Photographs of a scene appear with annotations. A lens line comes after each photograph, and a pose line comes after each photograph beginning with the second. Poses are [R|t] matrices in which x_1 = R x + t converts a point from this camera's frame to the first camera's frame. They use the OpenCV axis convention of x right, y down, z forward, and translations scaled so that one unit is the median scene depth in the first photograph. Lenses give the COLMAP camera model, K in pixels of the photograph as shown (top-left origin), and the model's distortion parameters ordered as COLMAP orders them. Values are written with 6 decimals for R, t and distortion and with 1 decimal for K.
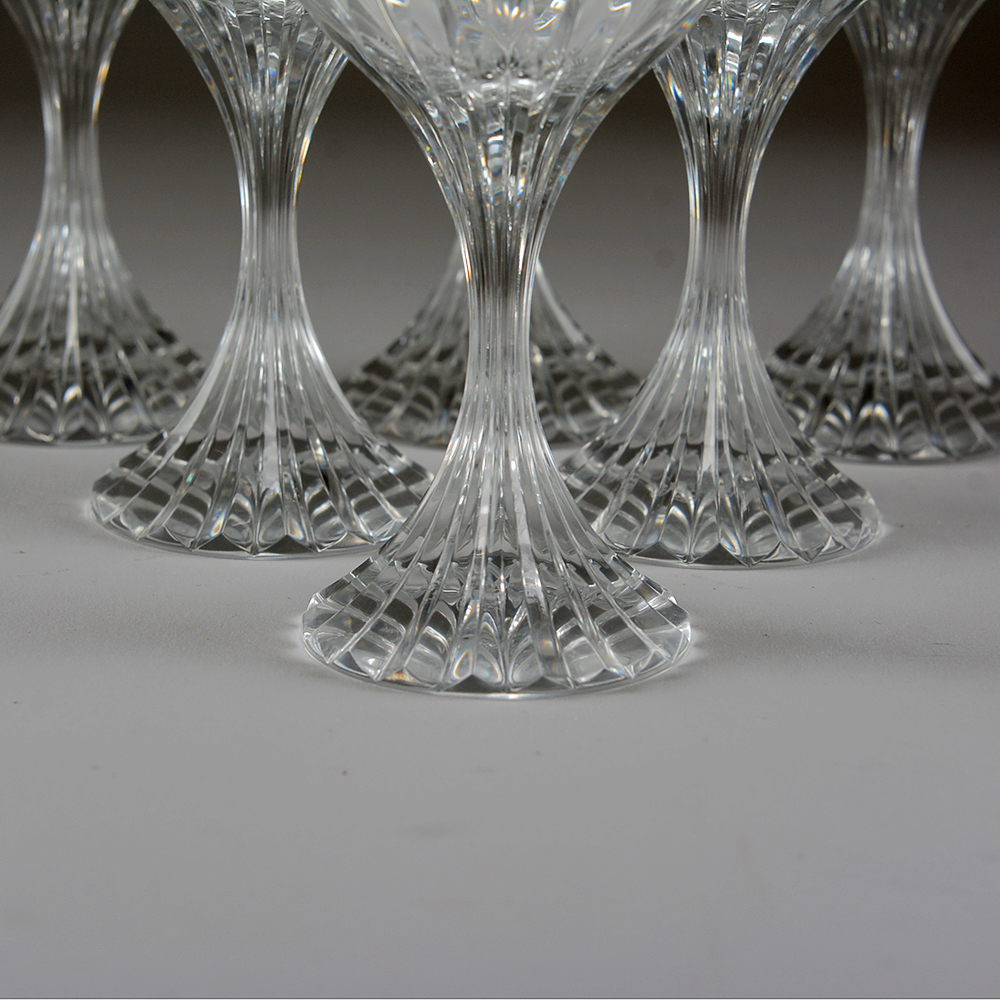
lens RADIAL K [[2977.6, 0, 500.0], [0, 2977.6, 500.0], [0, 0, 1]] dist [-0.233226, -0.079234]
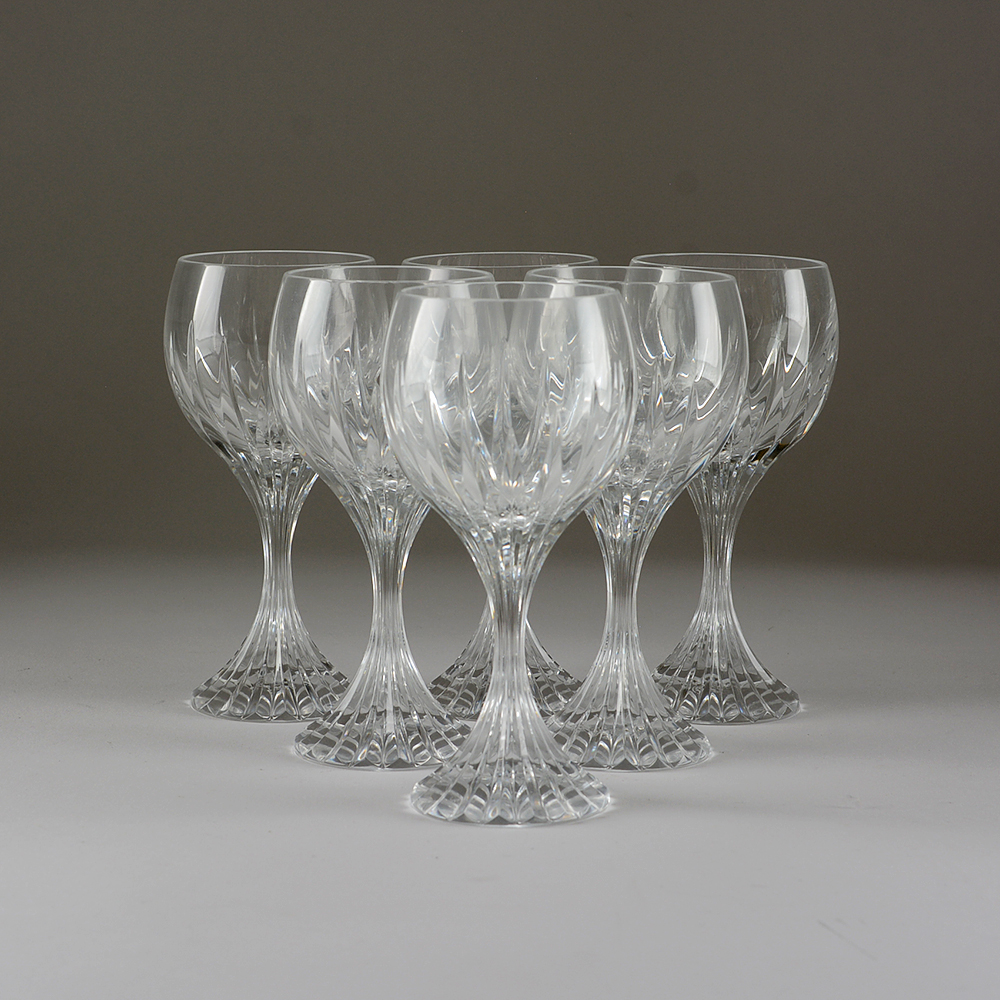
lens RADIAL K [[2240.2, 0, 500.0], [0, 2240.2, 500.0], [0, 0, 1]] dist [-0.002323, -0.020207]
pose [[0.999882, -0.015238, 0.001965, -0.007228], [0.015346, 0.984222, -0.176271, 0.101381], [0.000752, 0.176280, 0.984340, -0.440708]]
